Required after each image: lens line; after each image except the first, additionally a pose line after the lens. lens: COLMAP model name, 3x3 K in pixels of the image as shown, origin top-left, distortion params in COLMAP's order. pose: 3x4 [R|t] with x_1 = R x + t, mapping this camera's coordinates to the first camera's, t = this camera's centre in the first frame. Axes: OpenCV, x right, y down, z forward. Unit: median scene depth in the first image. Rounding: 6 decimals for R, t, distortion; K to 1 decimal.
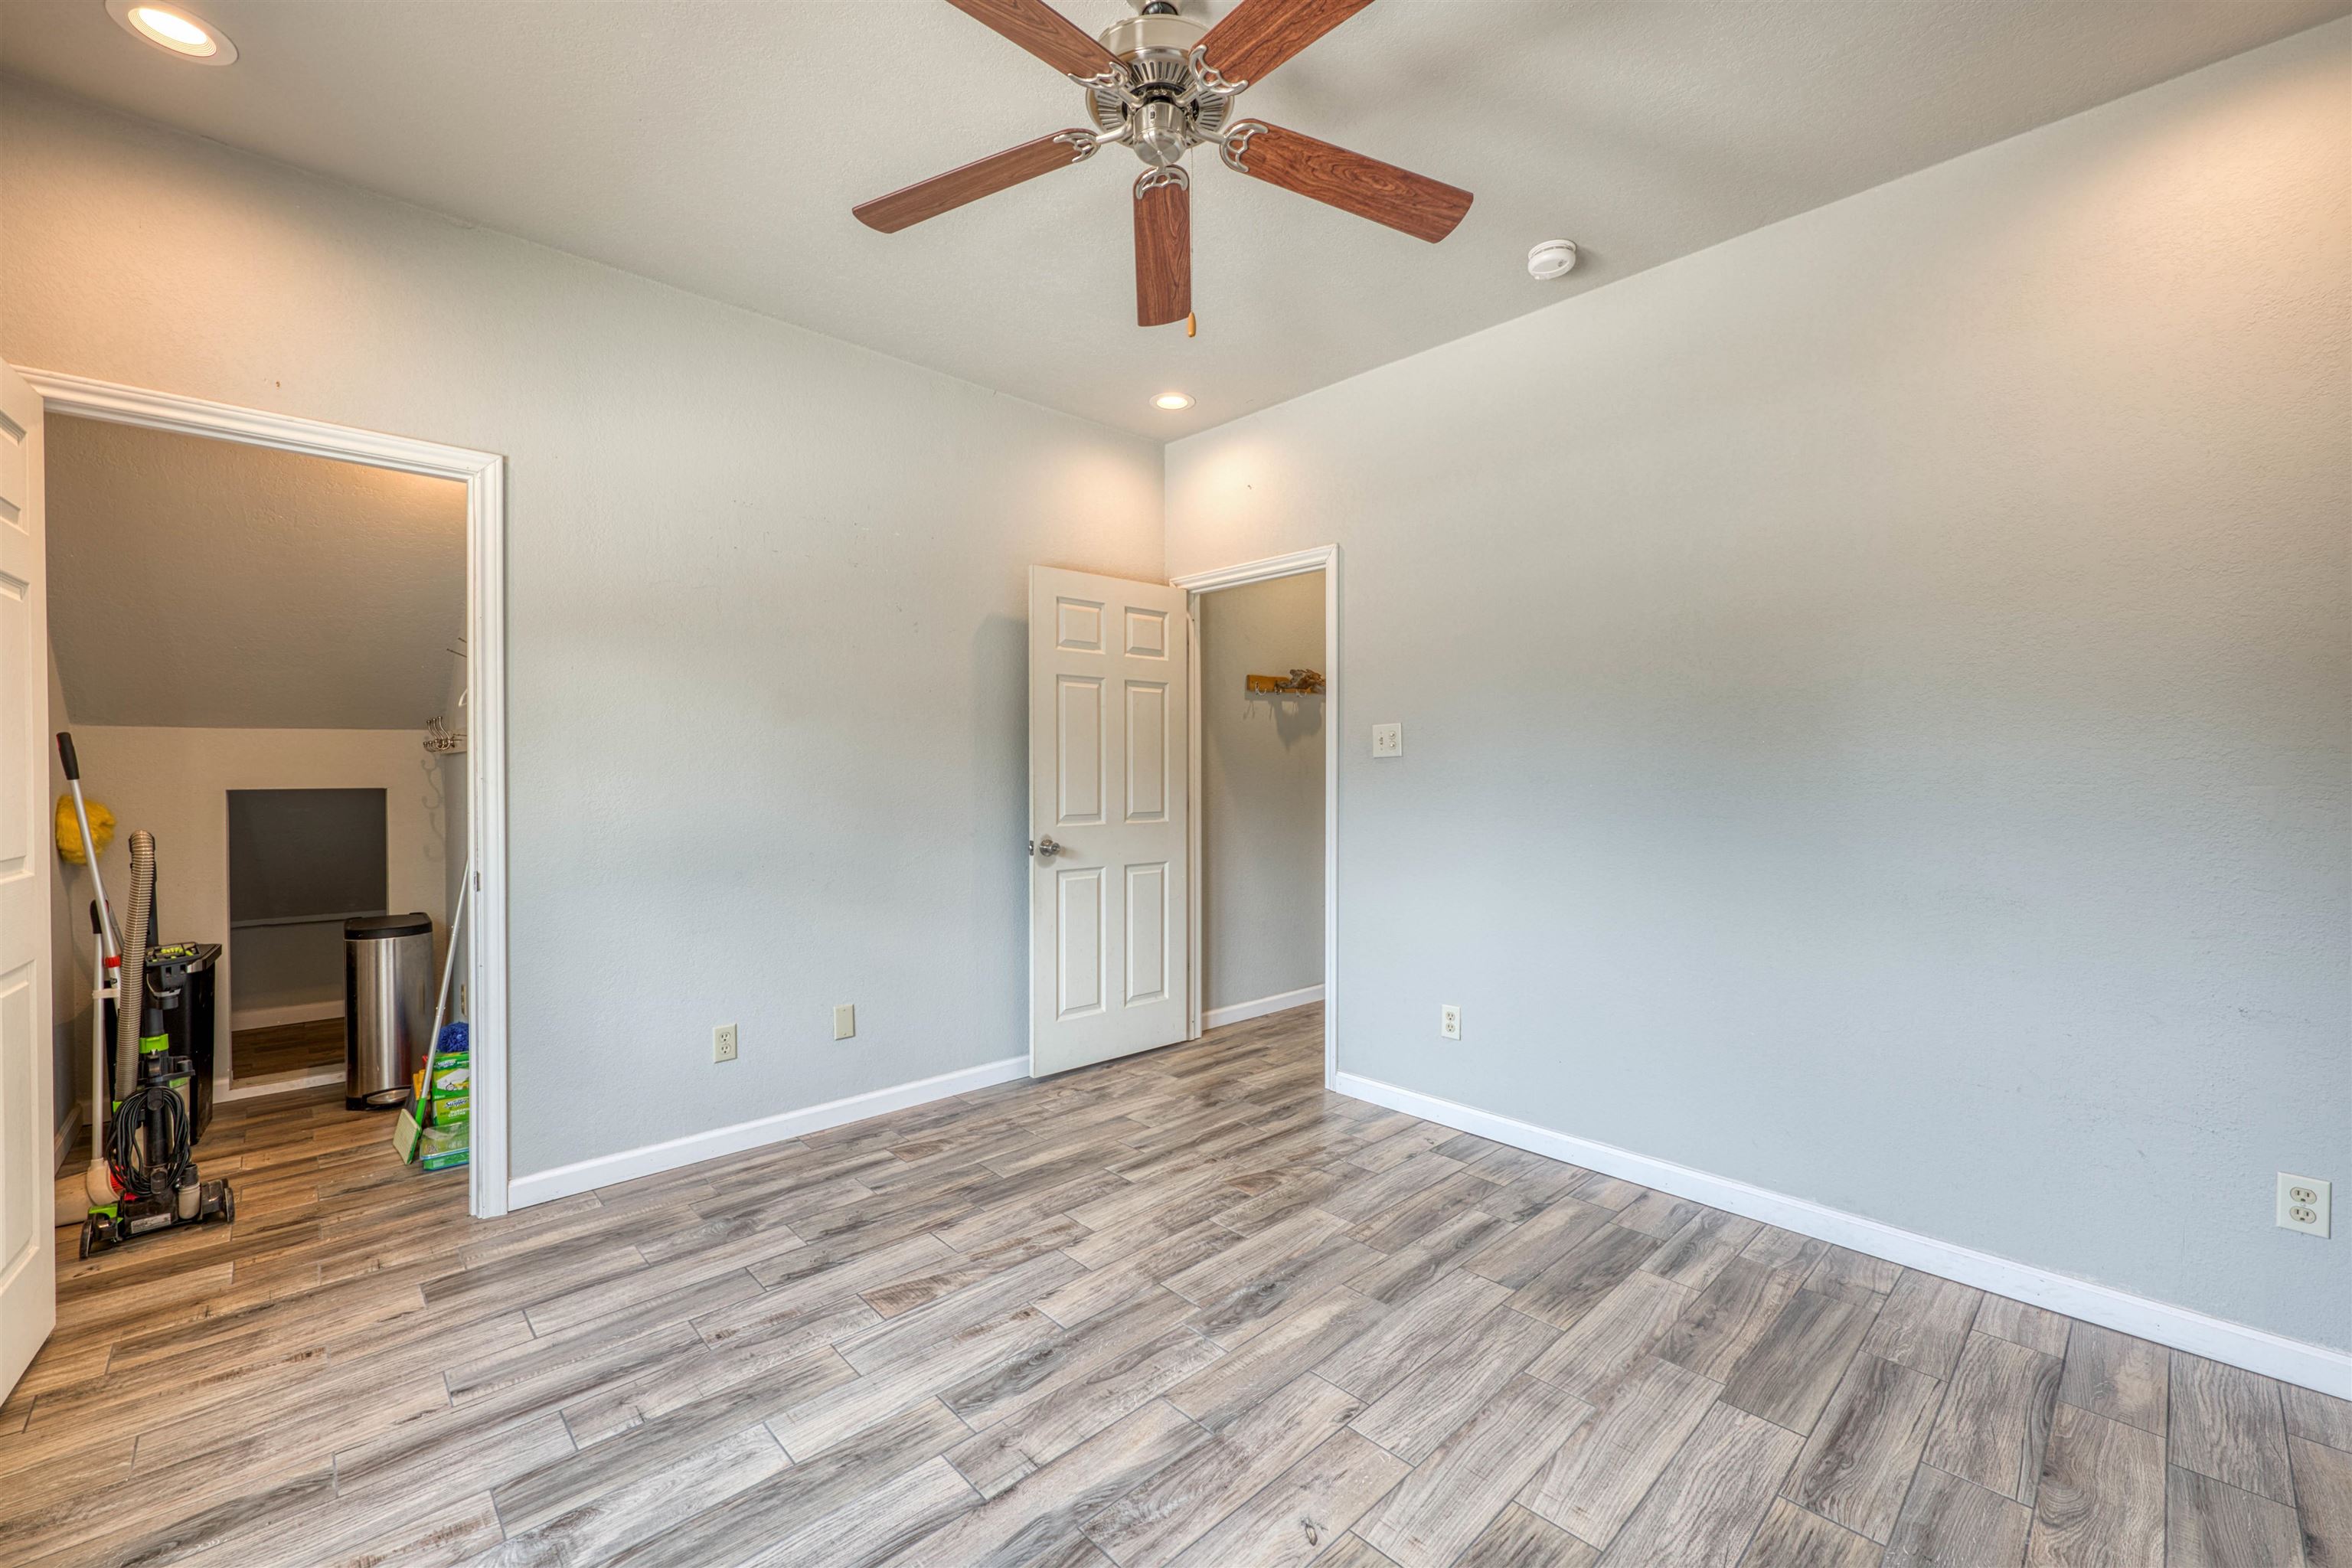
lens RADIAL K [[946.2, 0, 1179.9], [0, 946.2, 786.9], [0, 0, 1]] dist [-0.005077, 0.001894]
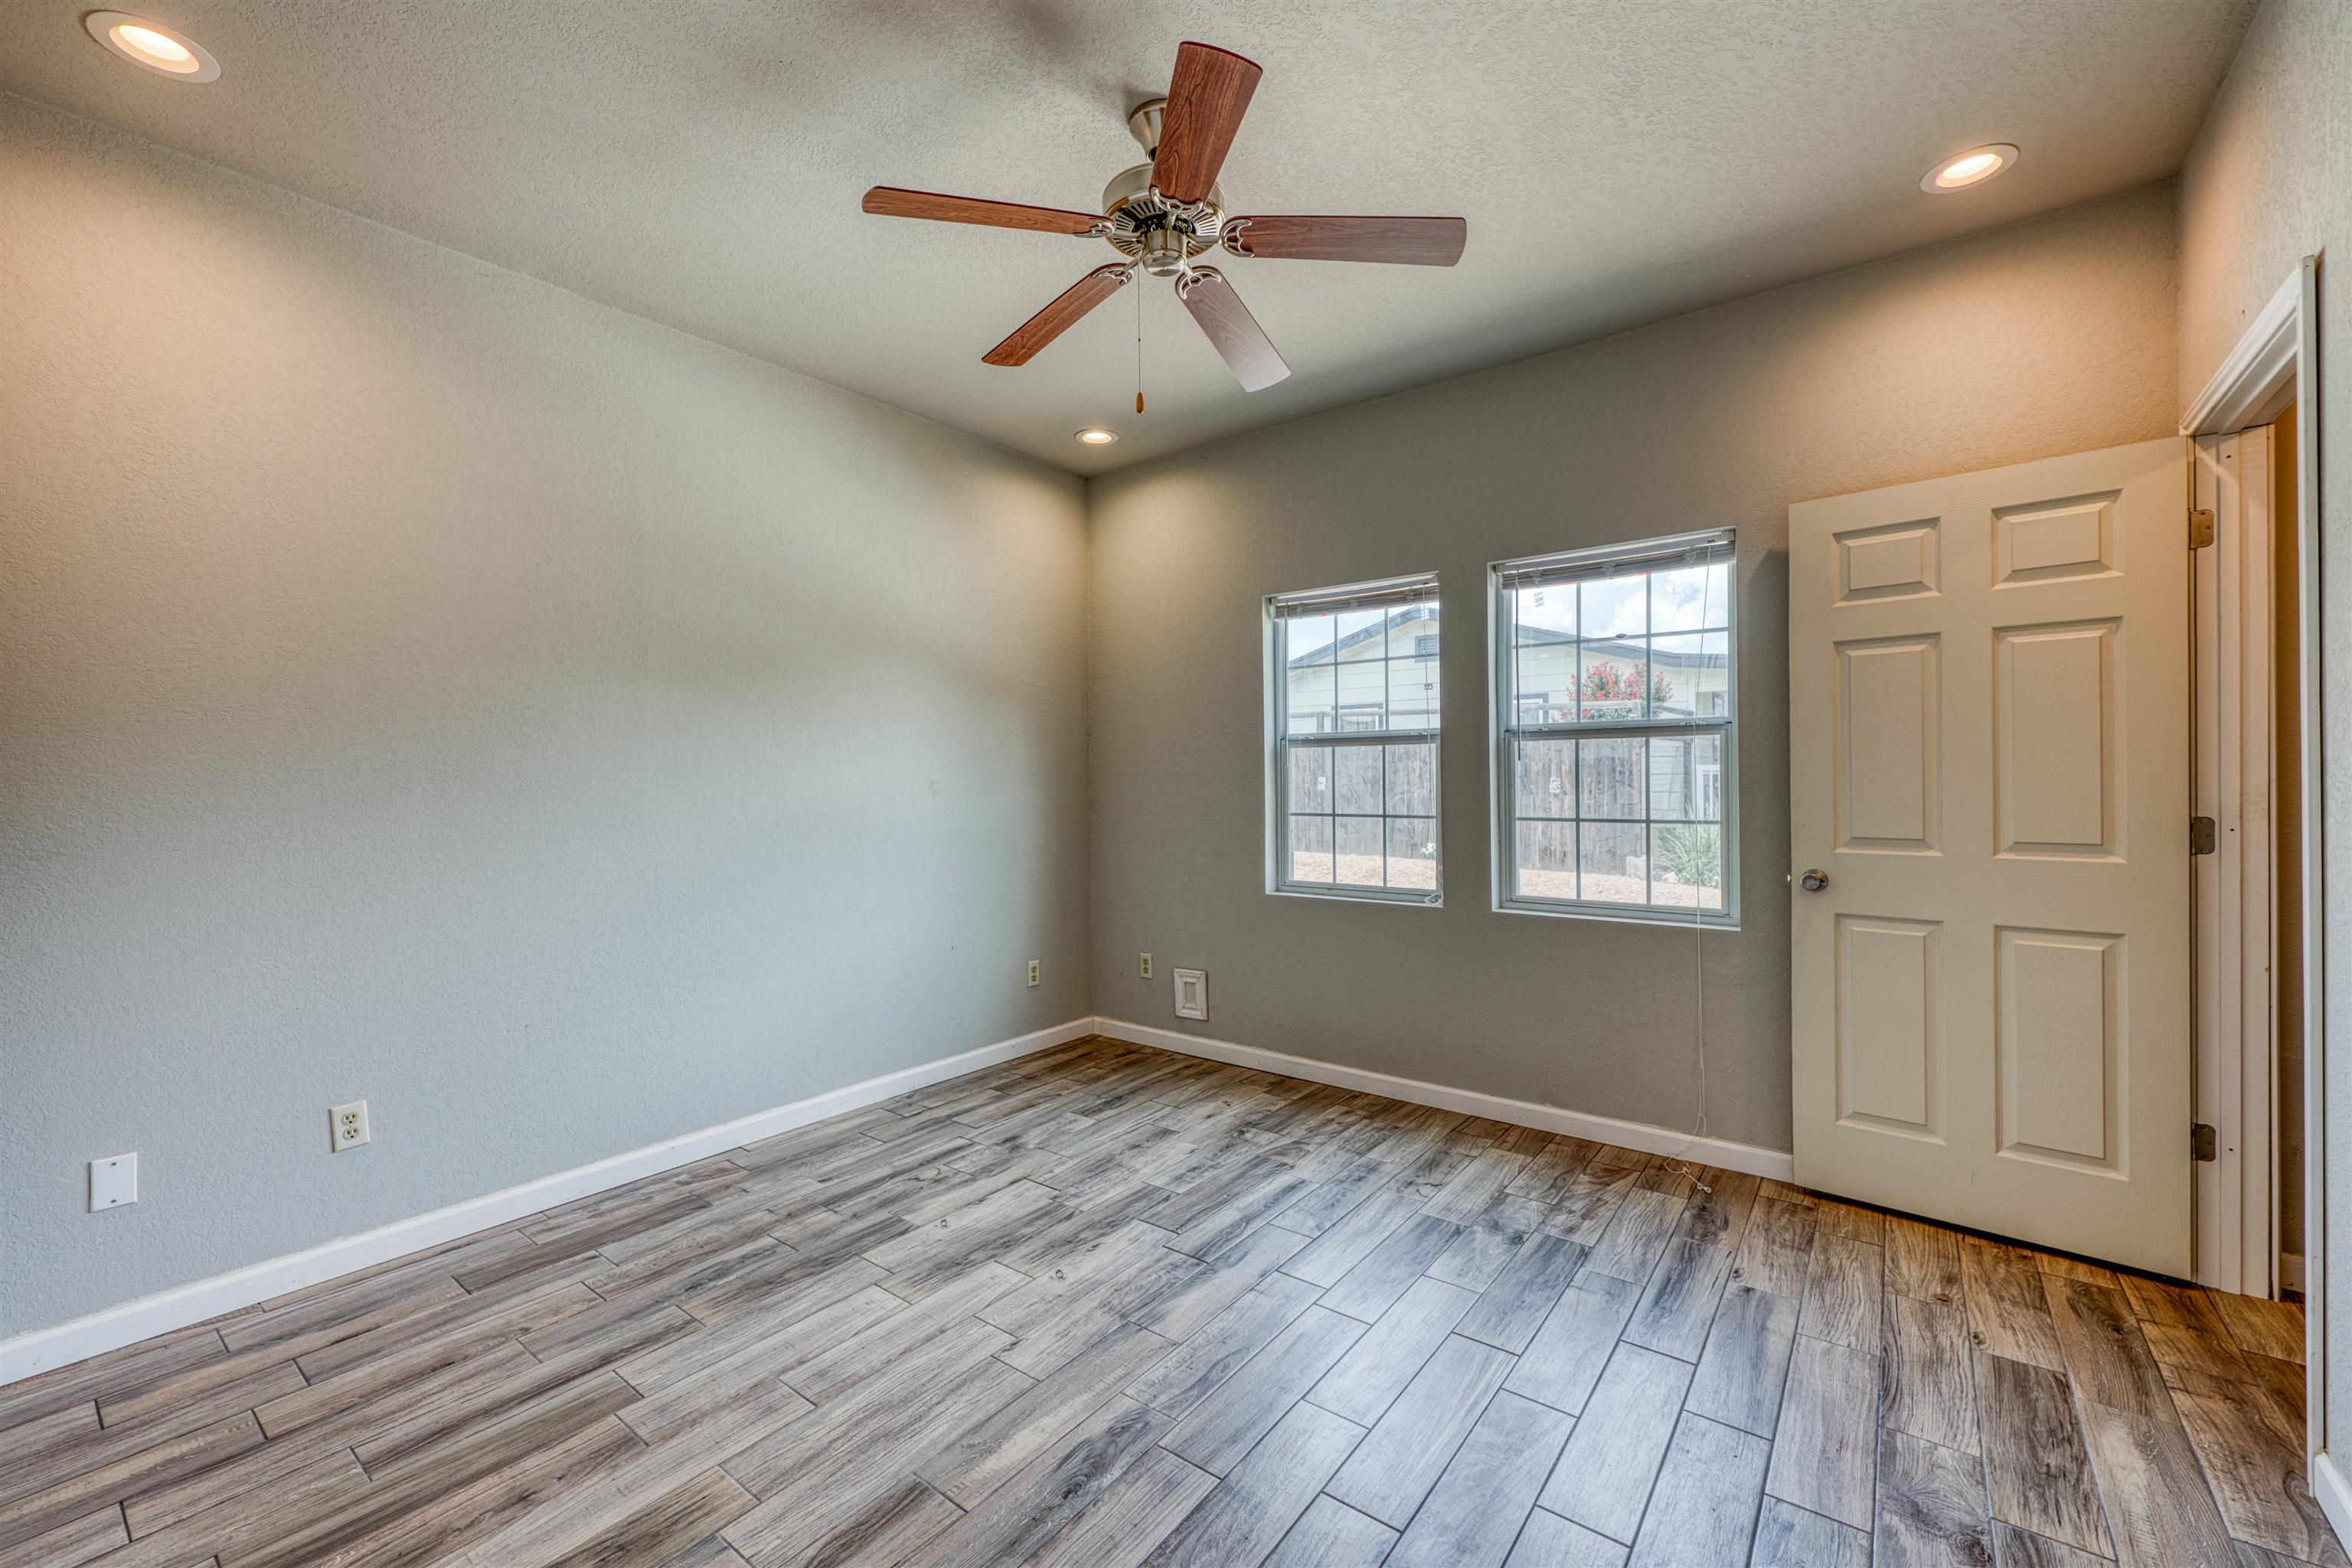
lens RADIAL K [[946.2, 0, 1167.1], [0, 946.2, 776.2], [0, 0, 1]] dist [-0.005077, 0.001894]
pose [[-0.989756, 0.008652, -0.142505, 0.123624], [0.007528, 0.999936, 0.008427, -0.030561], [0.142569, 0.007268, -0.989758, 1.775126]]
